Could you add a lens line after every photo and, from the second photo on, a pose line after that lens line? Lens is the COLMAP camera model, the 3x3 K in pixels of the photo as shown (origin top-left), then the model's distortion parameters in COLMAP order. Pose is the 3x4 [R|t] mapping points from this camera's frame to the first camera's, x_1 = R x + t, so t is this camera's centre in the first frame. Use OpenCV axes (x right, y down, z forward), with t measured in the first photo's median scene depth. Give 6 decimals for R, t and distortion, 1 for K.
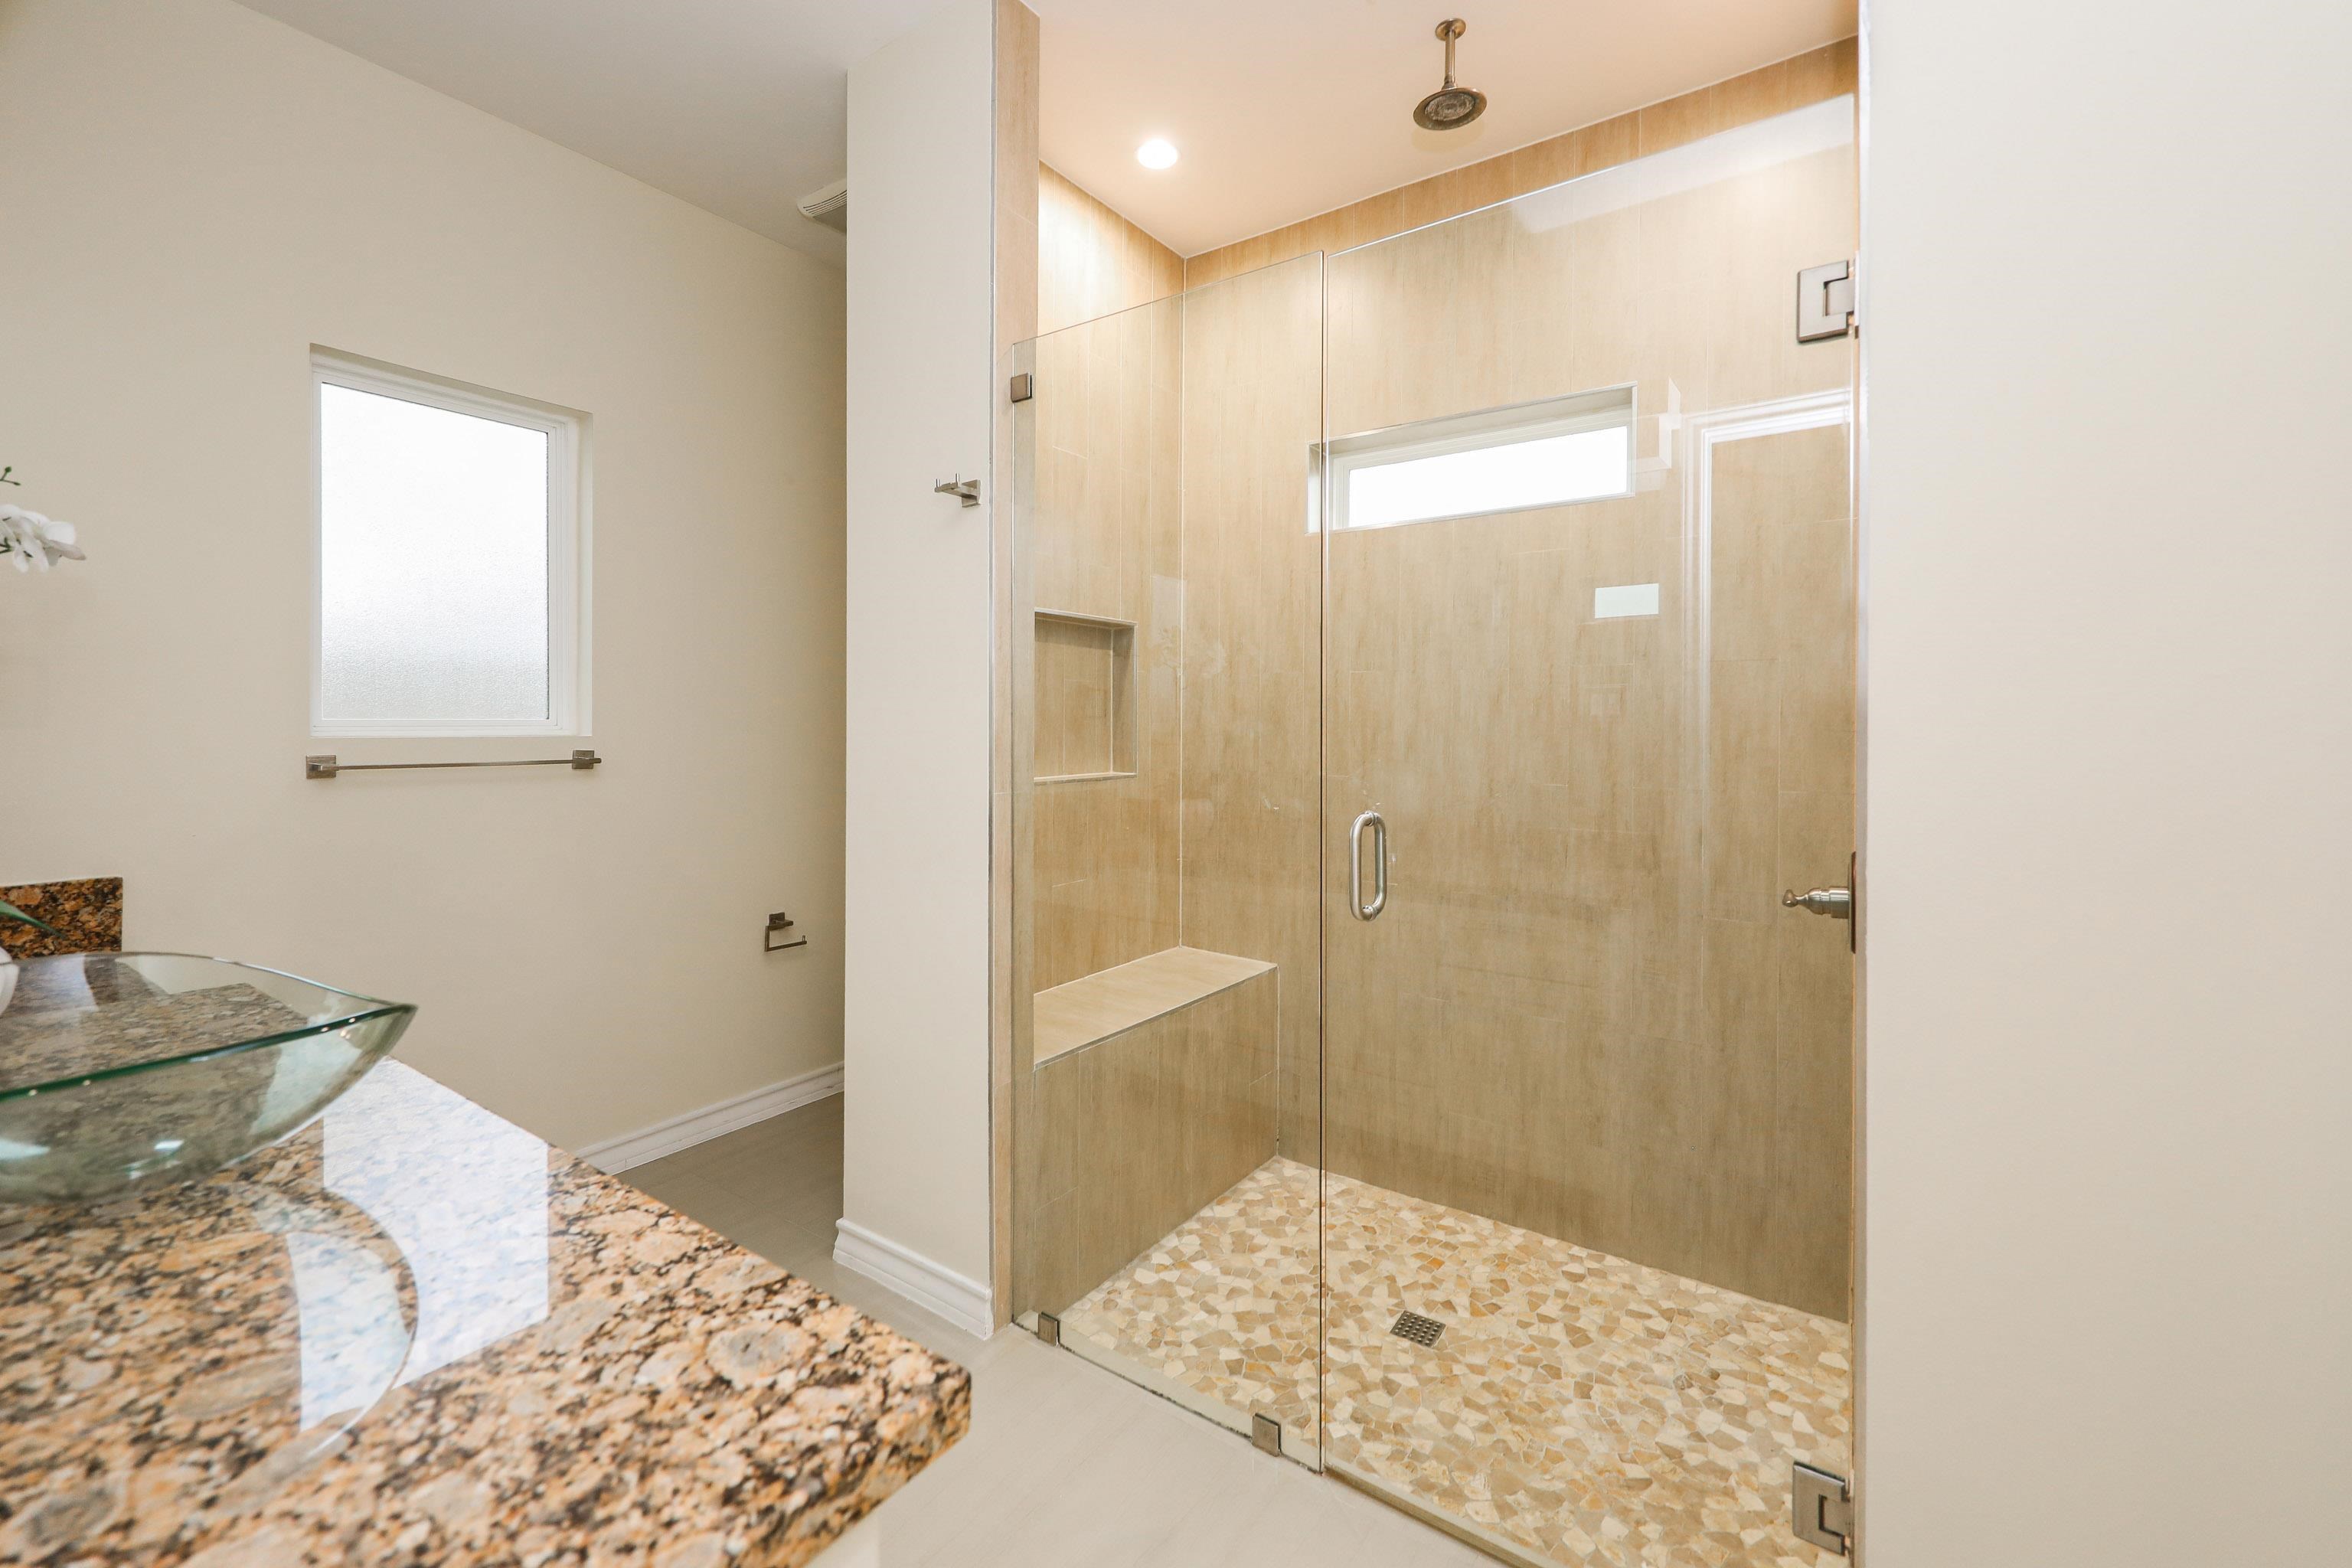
lens RADIAL K [[963.3, 0, 1171.1], [0, 963.3, 747.3], [0, 0, 1]] dist [0.014527, -0.005504]
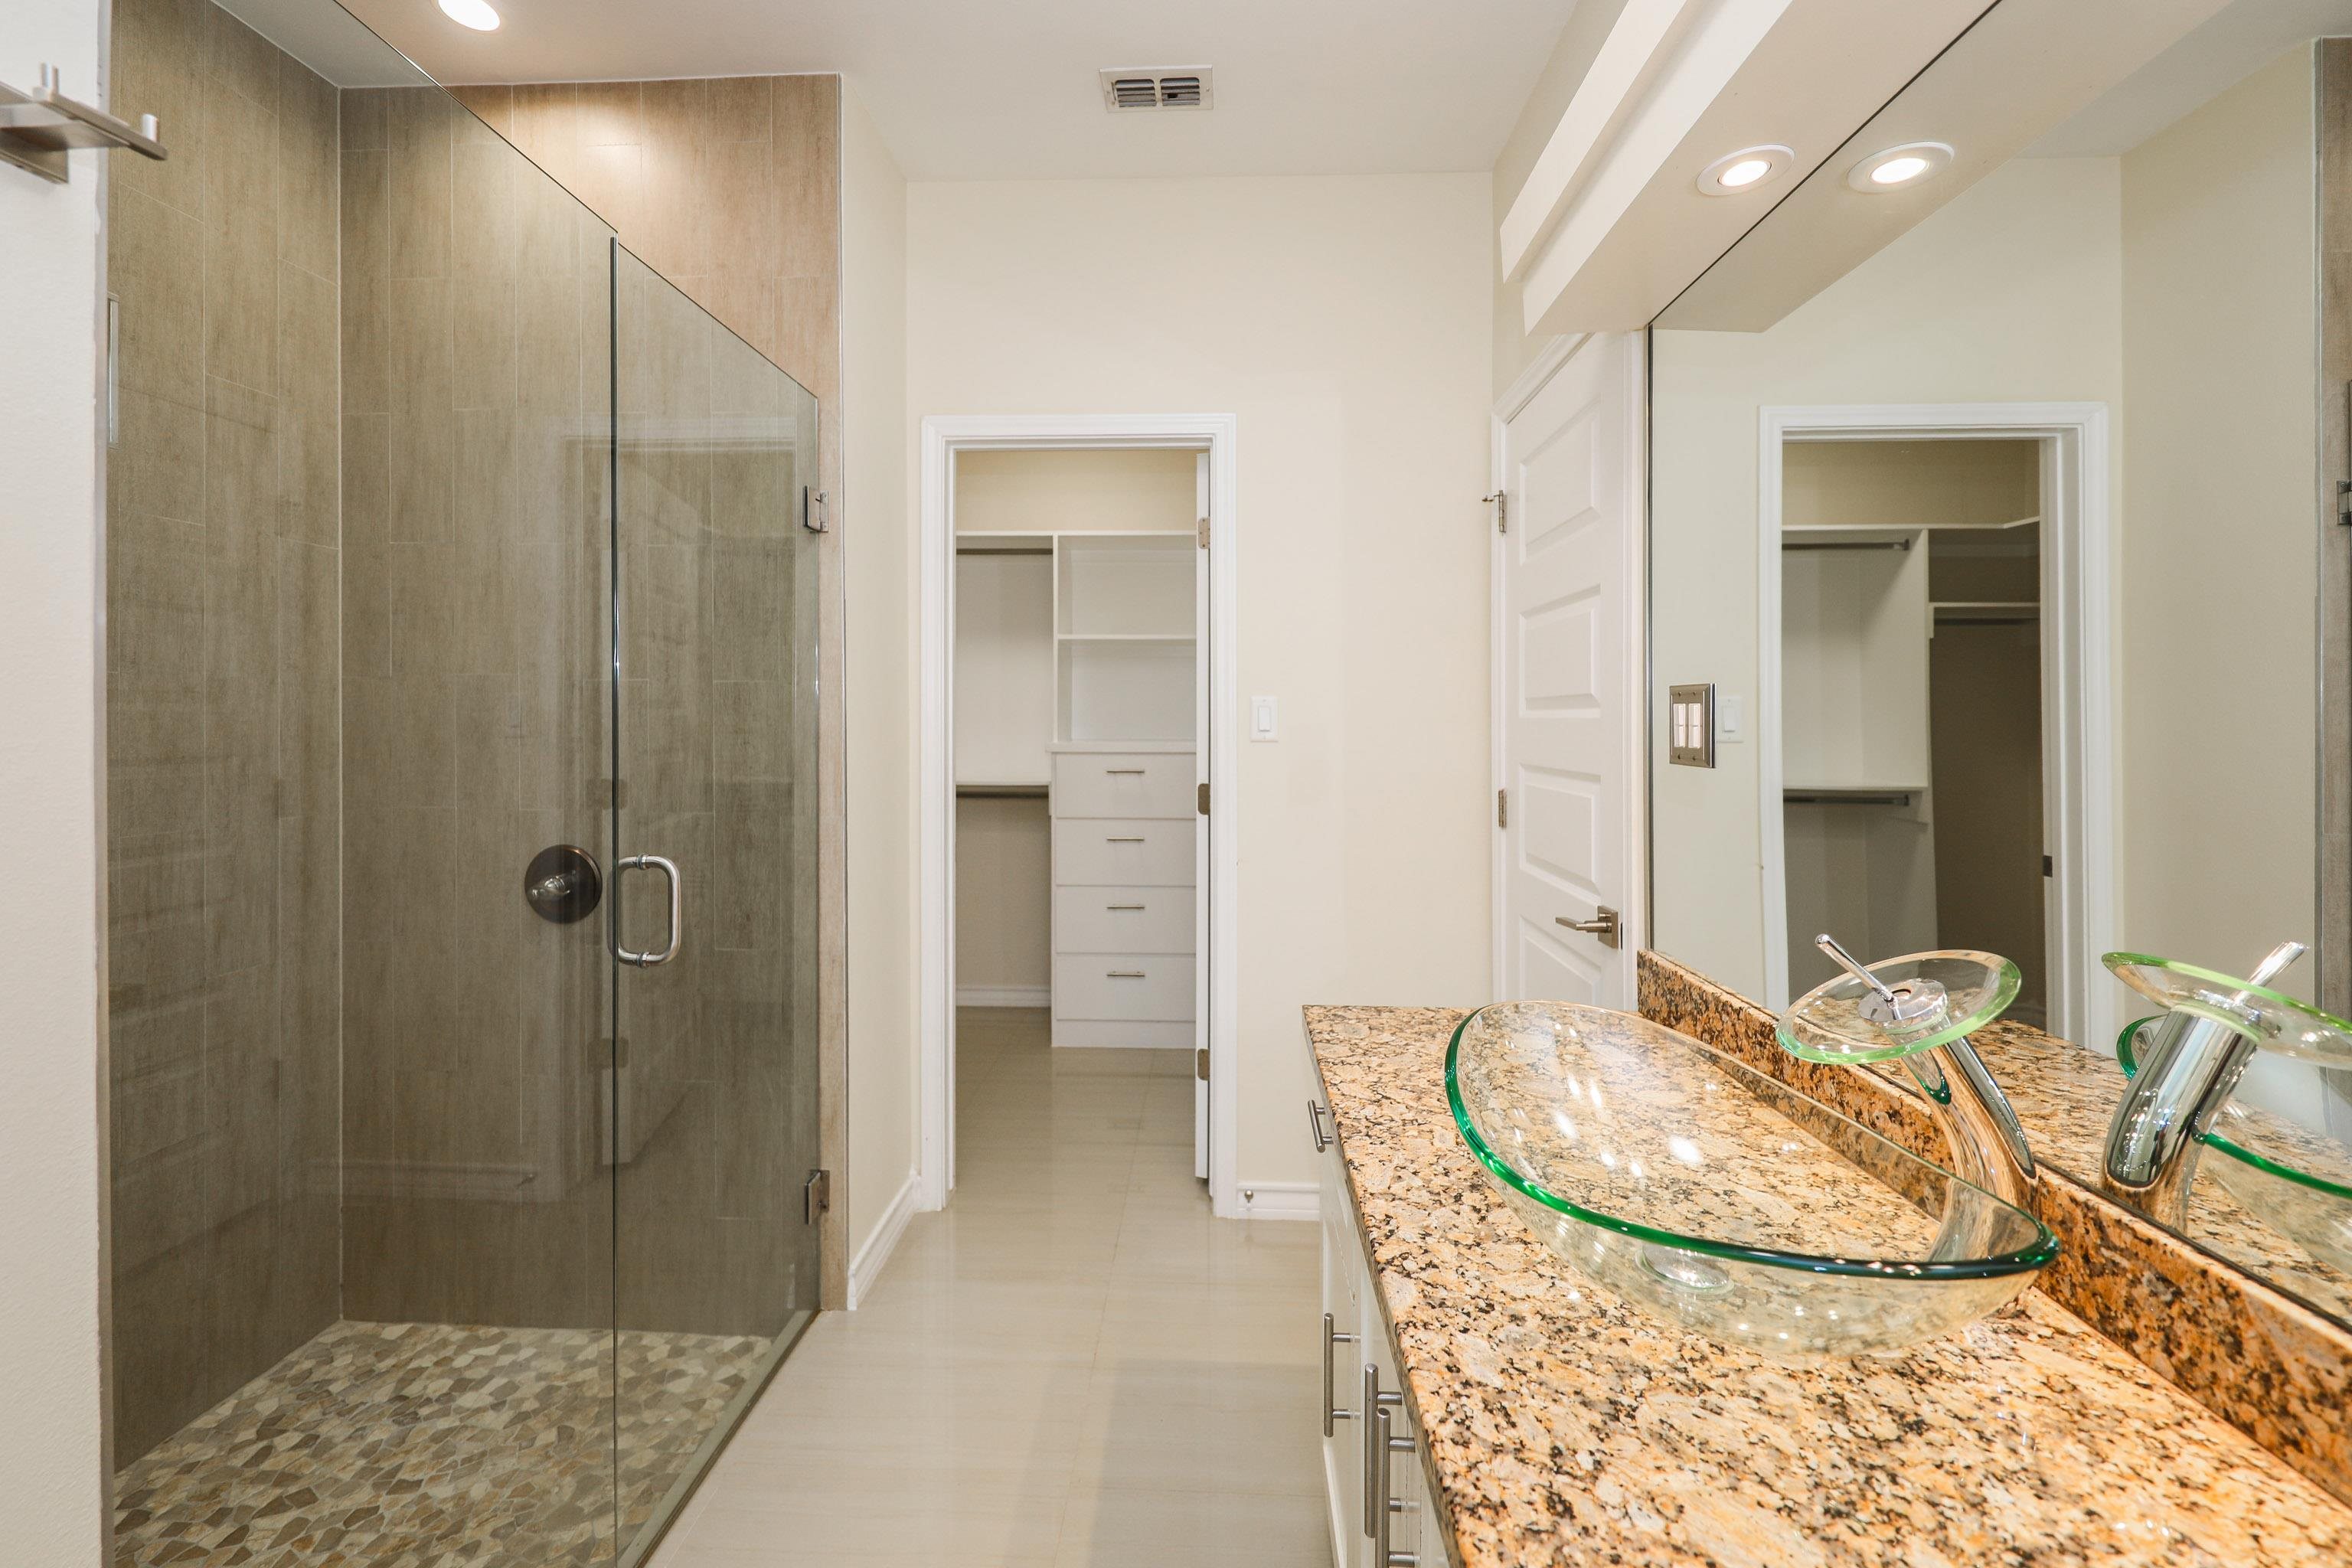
lens RADIAL K [[963.3, 0, 1171.1], [0, 963.3, 747.3], [0, 0, 1]] dist [0.014527, -0.005504]
pose [[-0.532510, -0.027302, 0.845983, -0.740450], [0.014564, 0.999036, 0.041409, -0.059114], [-0.846298, 0.034372, -0.531599, 0.890252]]
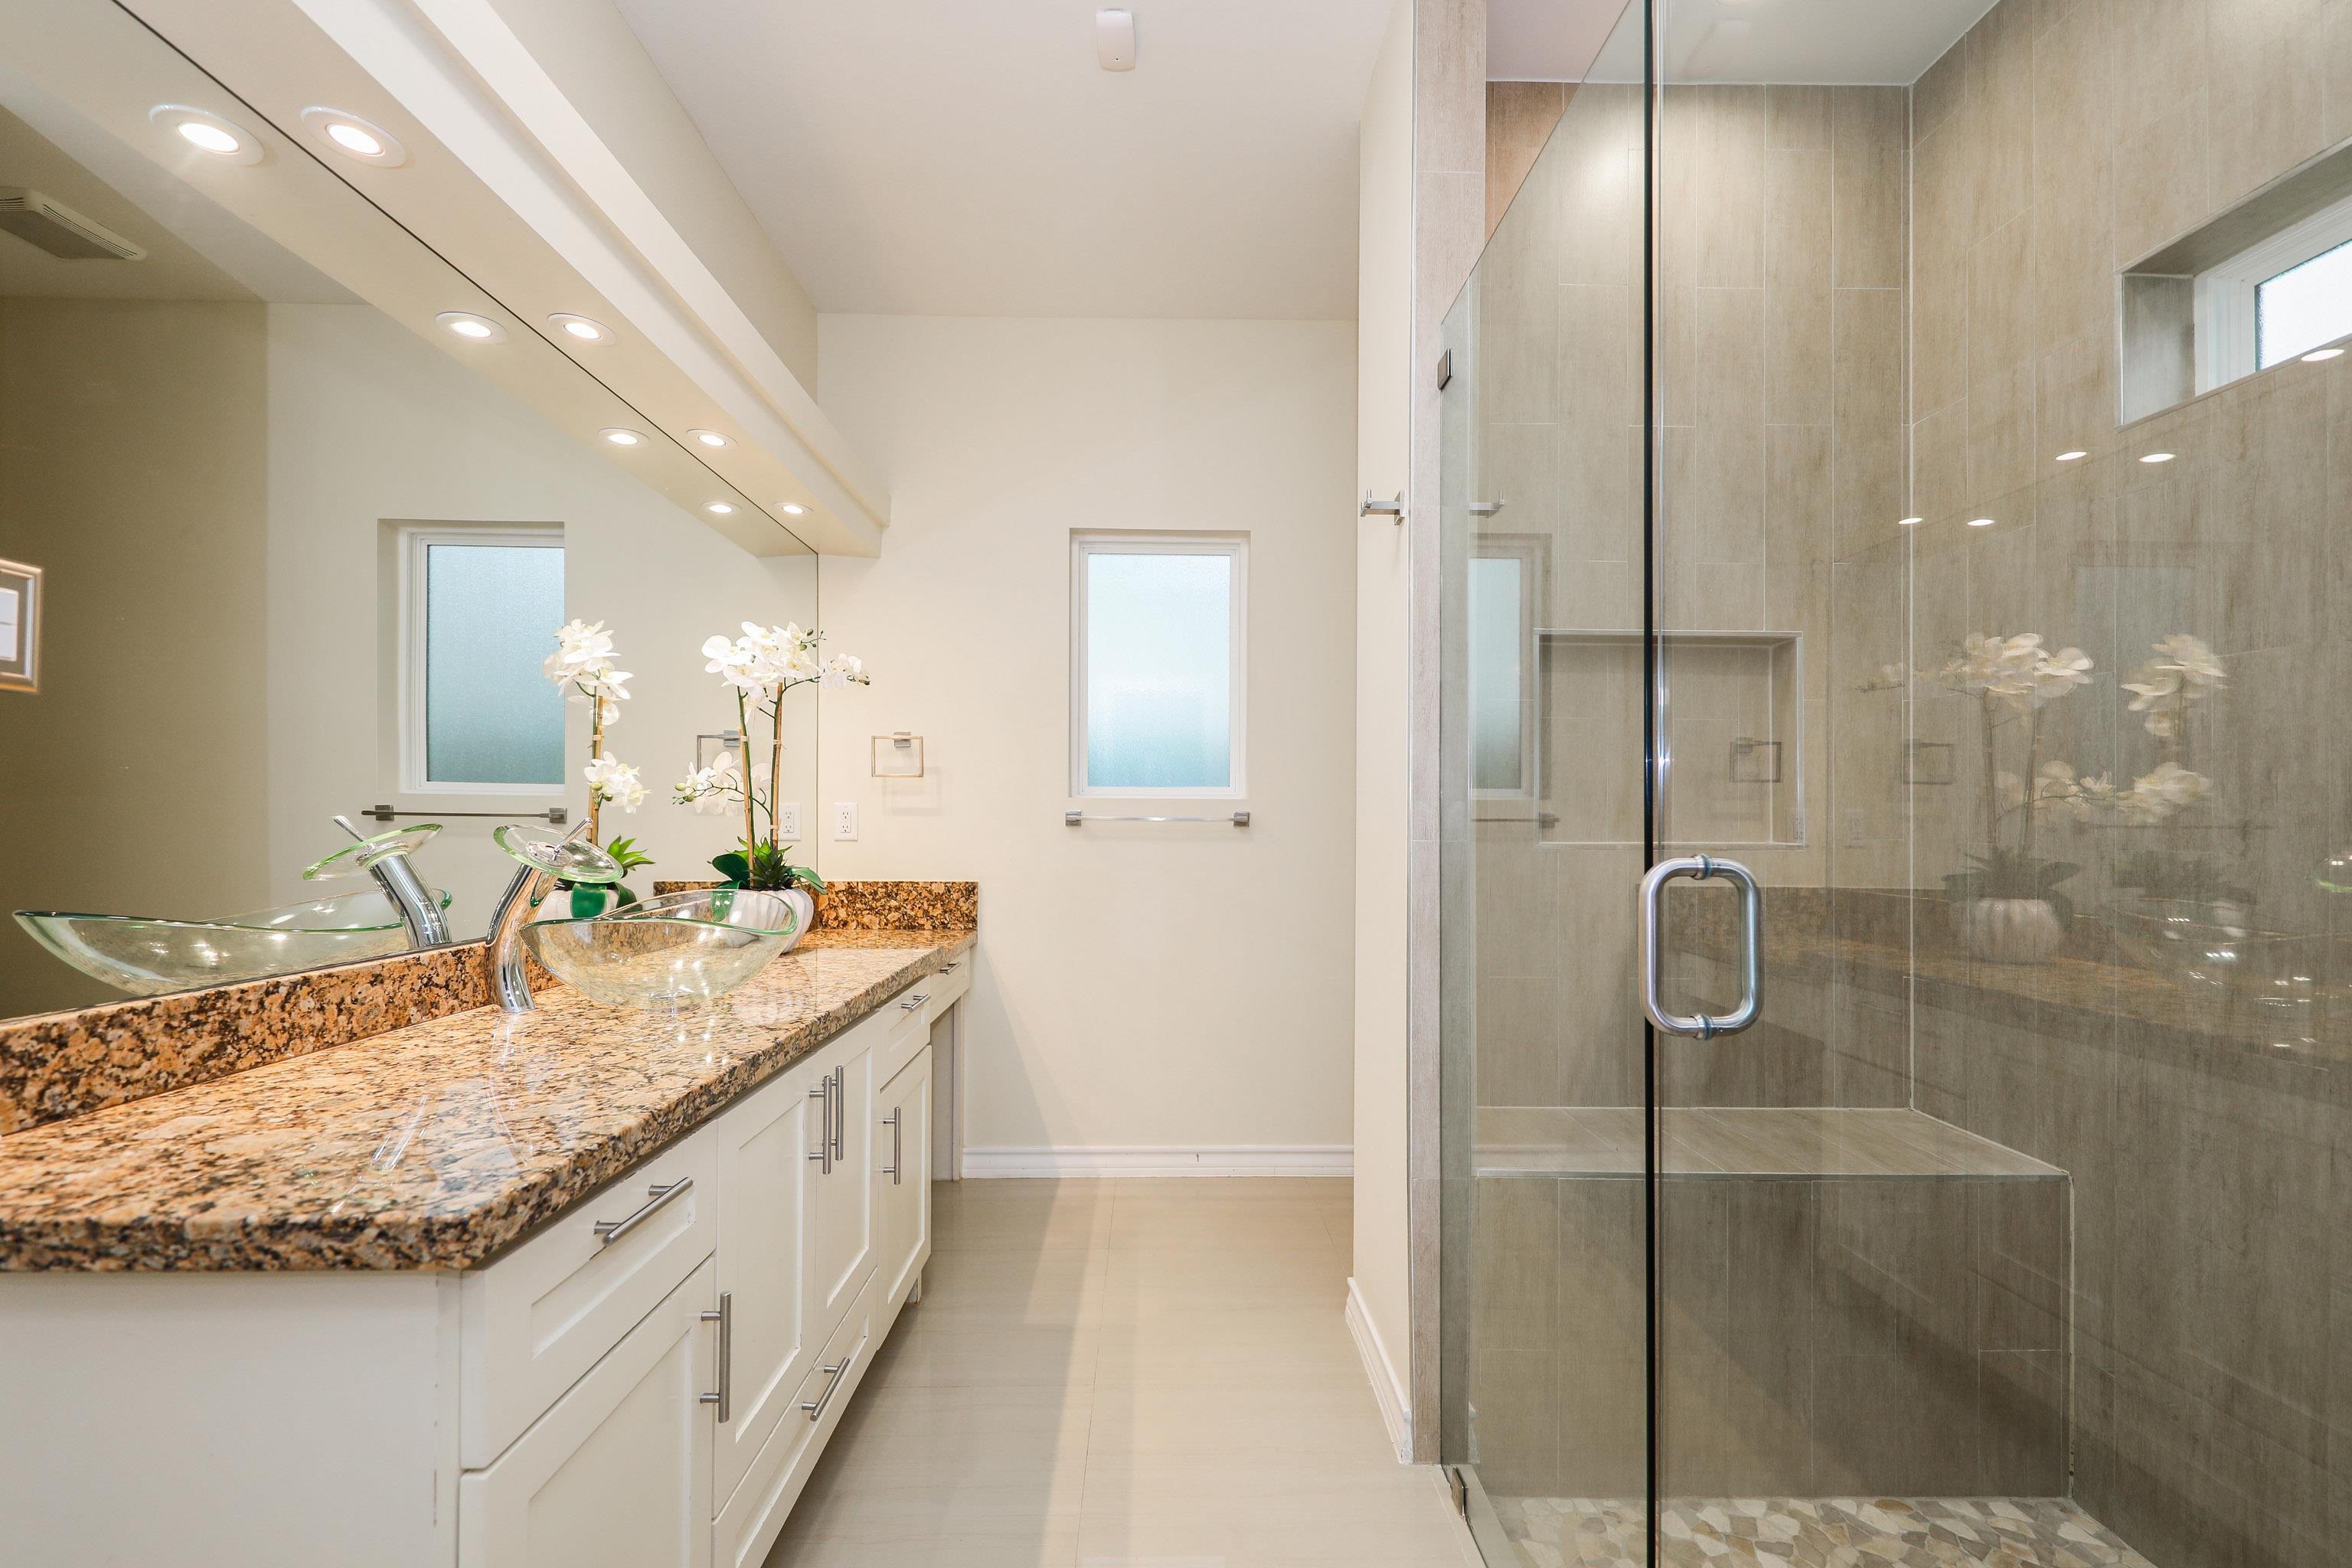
lens RADIAL K [[955.4, 0, 1175.4], [0, 955.4, 821.4], [0, 0, 1]] dist [0.003612, -0.000179]
pose [[0.591878, 0.000082, -0.806027, 0.411351], [-0.023259, 0.999585, -0.016978, 0.053573], [0.805692, 0.028797, 0.591635, 0.327735]]
